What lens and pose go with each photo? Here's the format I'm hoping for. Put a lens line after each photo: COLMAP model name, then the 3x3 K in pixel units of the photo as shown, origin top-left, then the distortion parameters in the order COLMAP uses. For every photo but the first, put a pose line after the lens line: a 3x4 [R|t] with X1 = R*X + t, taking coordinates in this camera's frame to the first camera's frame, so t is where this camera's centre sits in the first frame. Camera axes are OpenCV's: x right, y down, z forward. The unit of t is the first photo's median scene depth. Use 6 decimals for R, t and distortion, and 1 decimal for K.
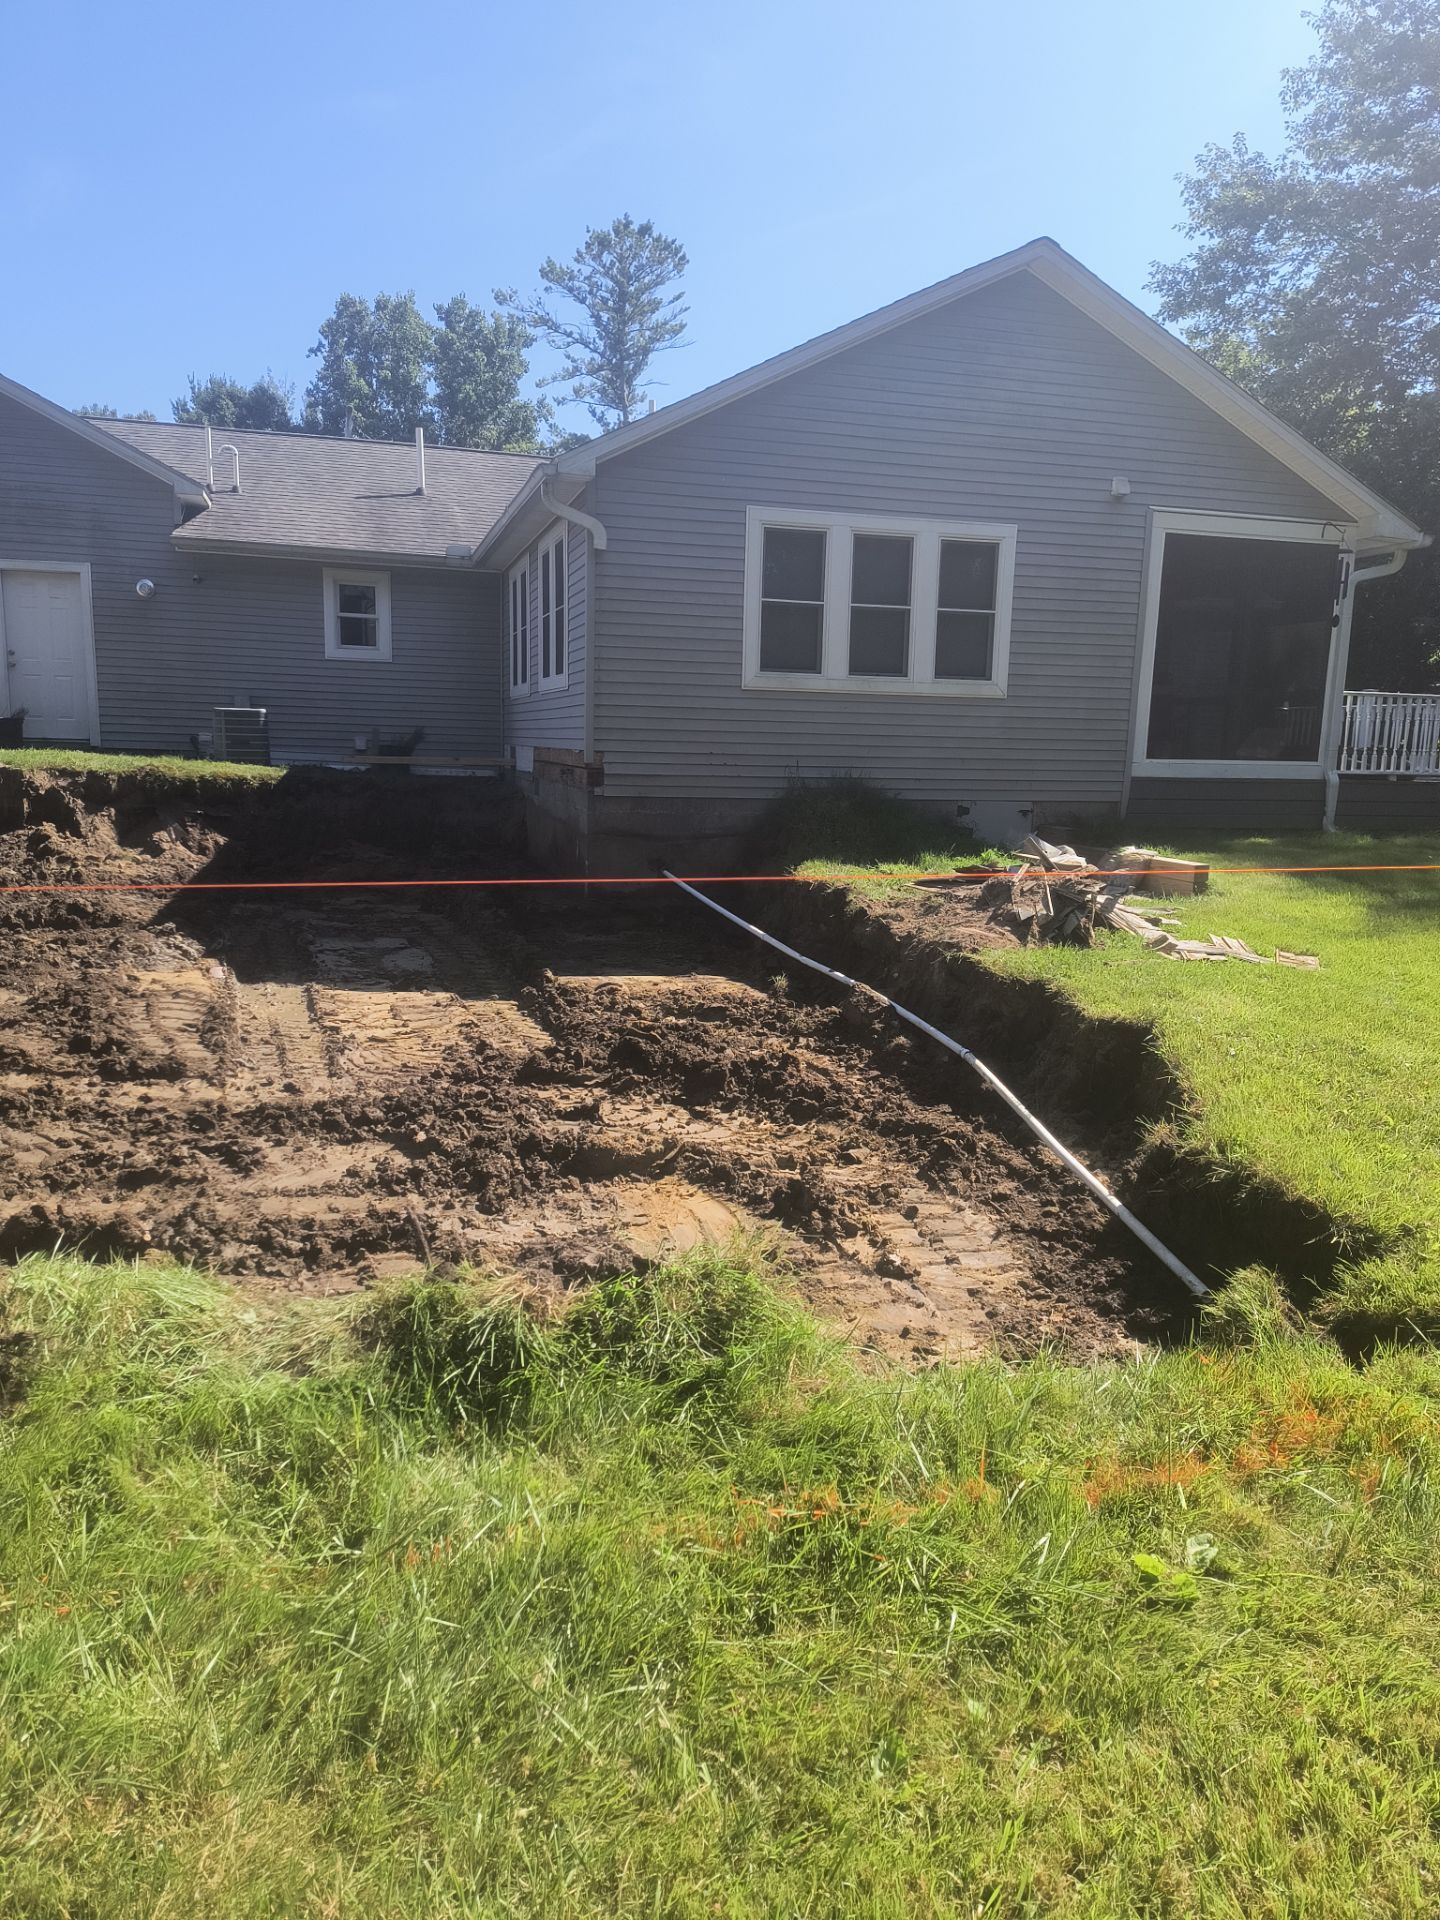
lens RADIAL K [[1298.1, 0, 724.8], [0, 1298.1, 953.1], [0, 0, 1]] dist [0.111376, -0.154014]
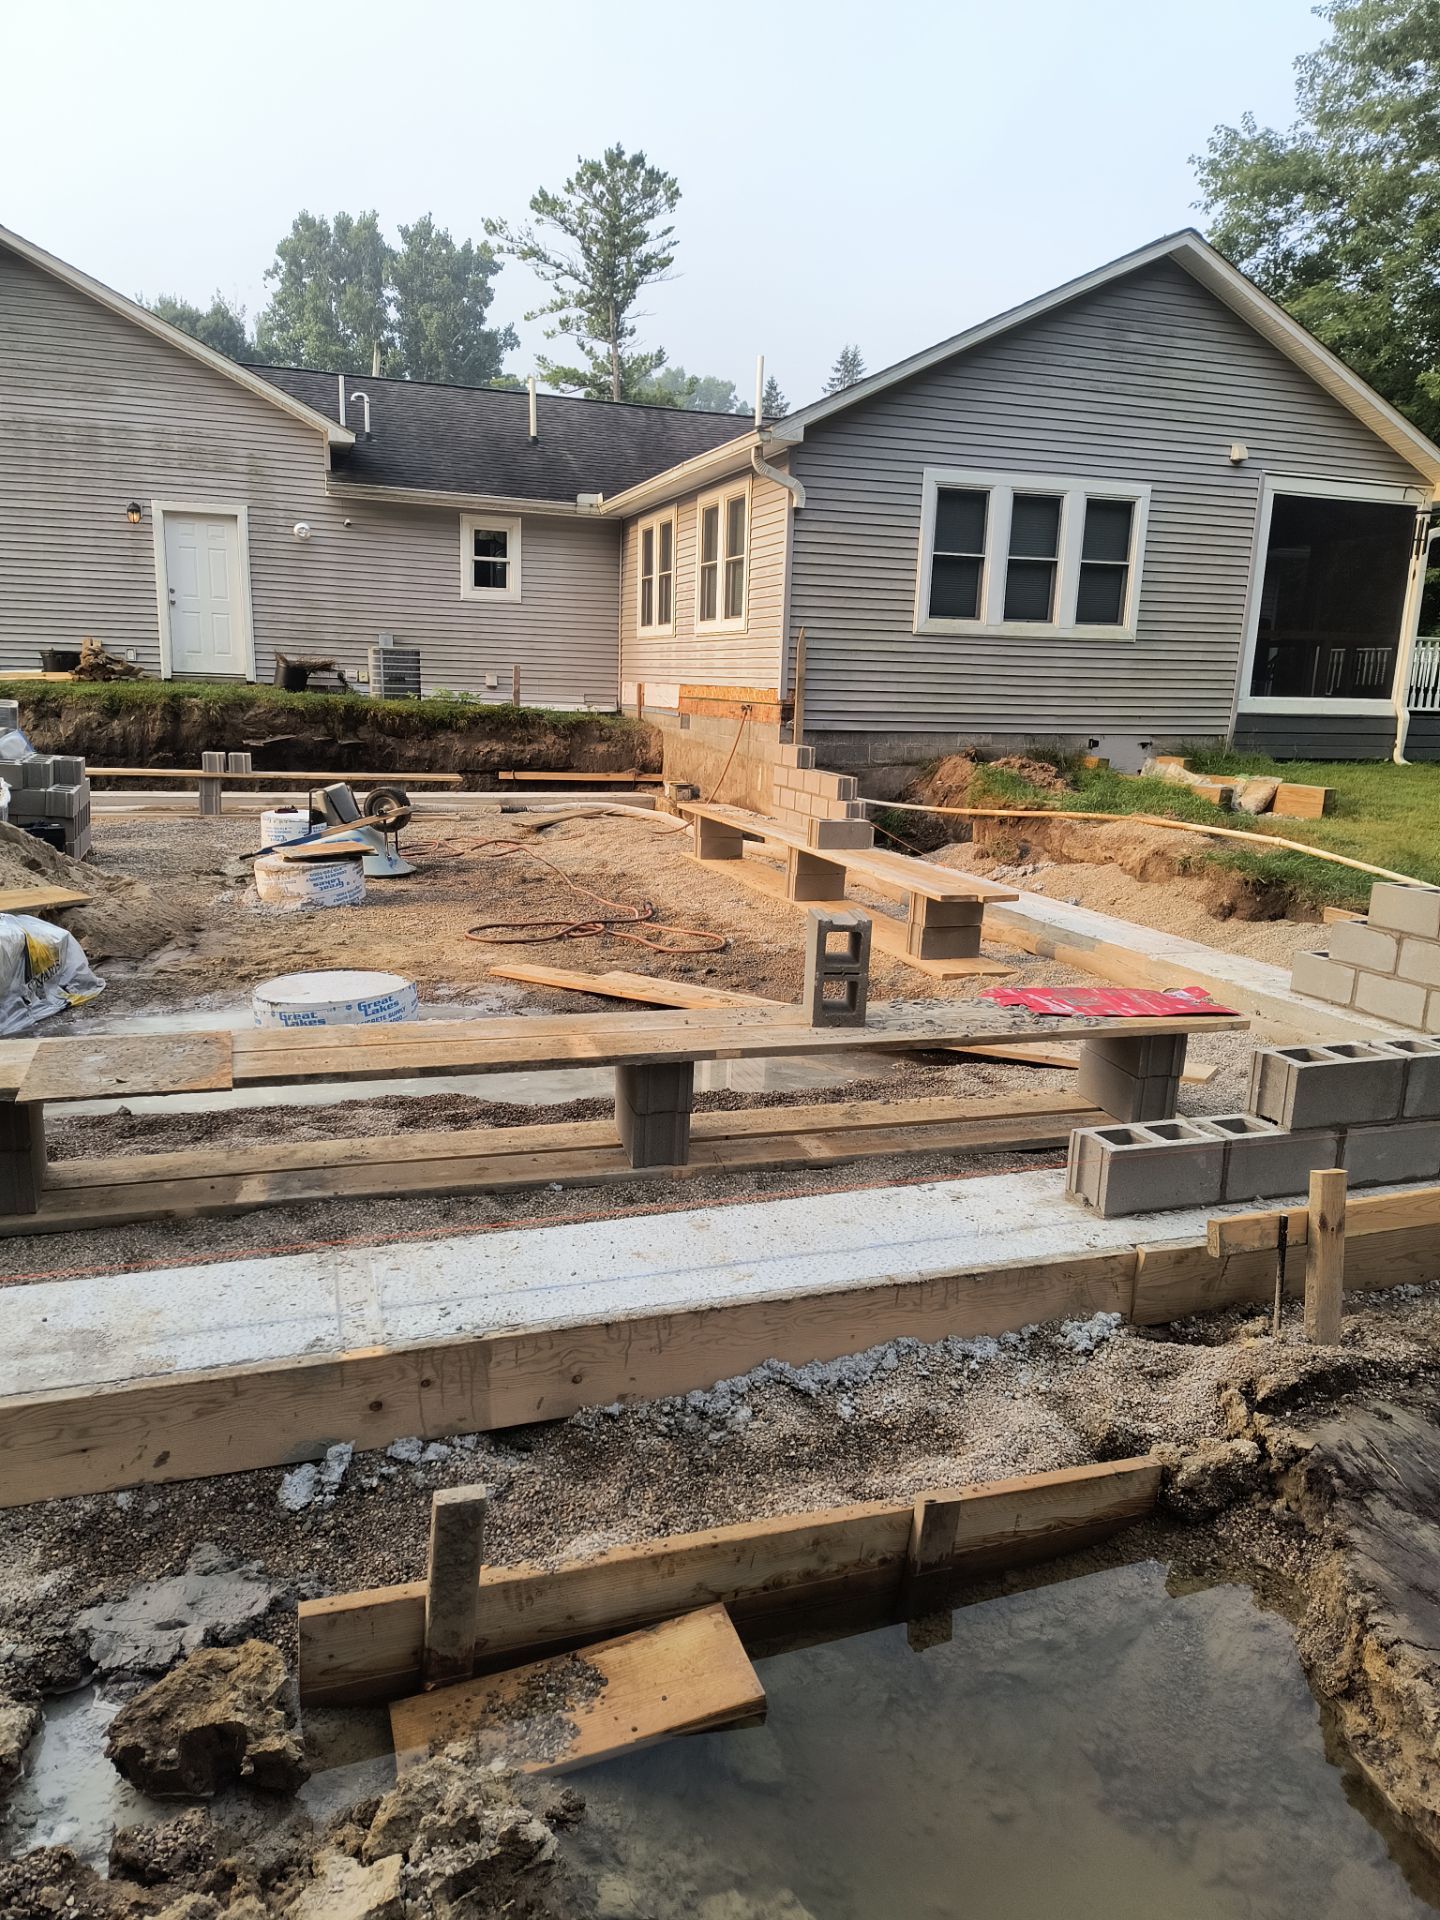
lens RADIAL K [[1298.1, 0, 724.8], [0, 1298.1, 953.1], [0, 0, 1]] dist [0.111376, -0.154014]
pose [[0.998885, -0.003289, 0.047085, -0.147399], [0.001148, 0.998967, 0.045417, 0.015370], [-0.047186, -0.045313, 0.997858, -0.090702]]
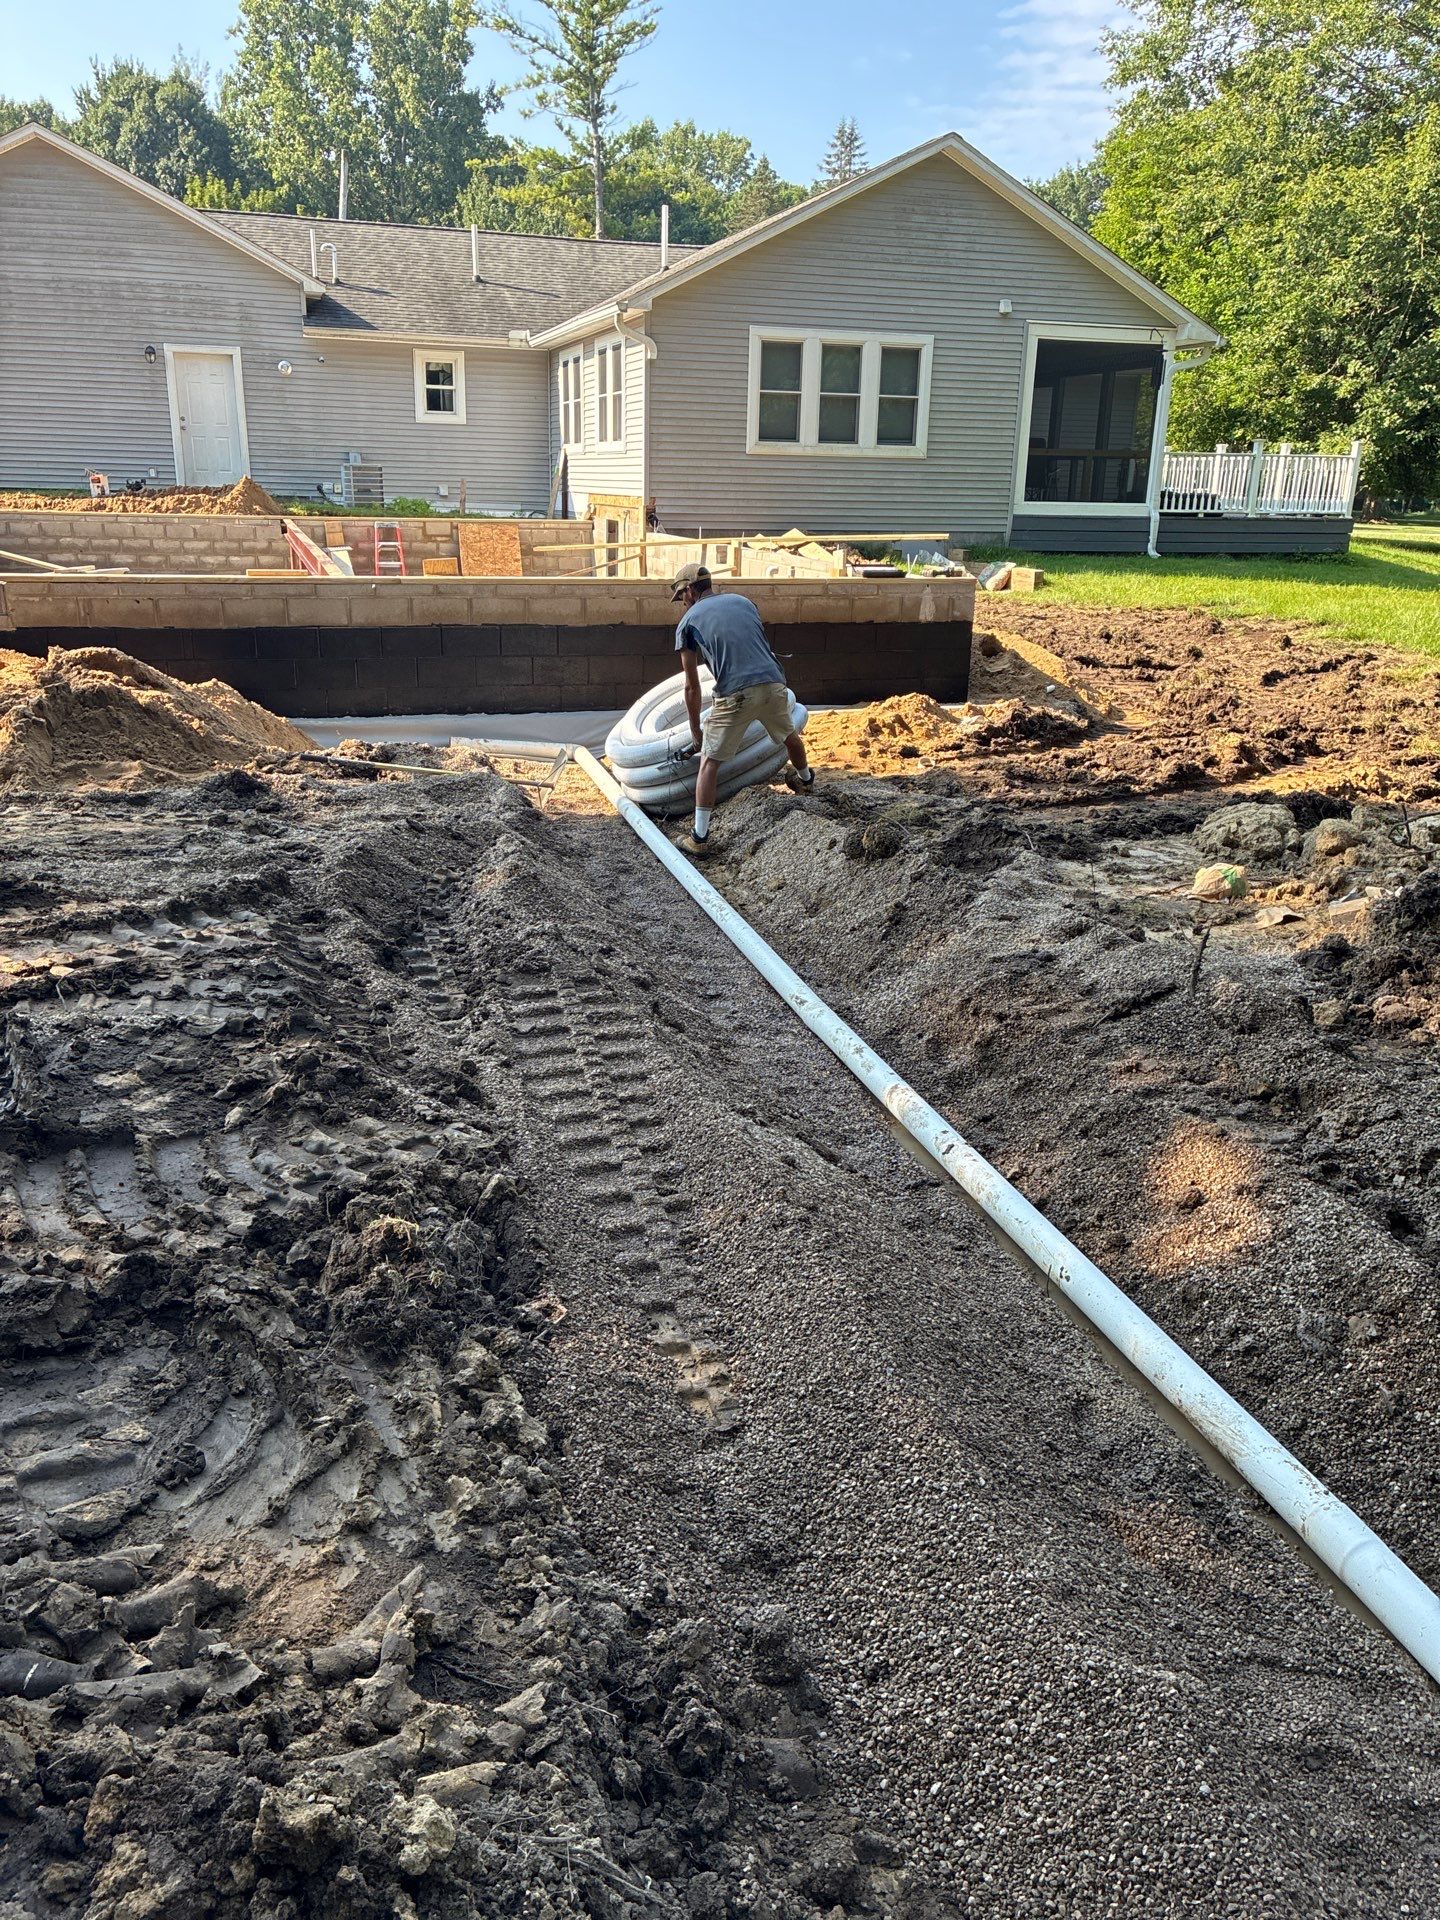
lens RADIAL K [[1449.6, 0, 733.8], [0, 1449.6, 953.8], [0, 0, 1]] dist [0.070869, -0.089333]
pose [[0.999549, -0.009751, 0.028412, -0.039533], [0.005323, 0.988373, 0.151957, 0.079183], [-0.029564, -0.151737, 0.987979, -0.533077]]
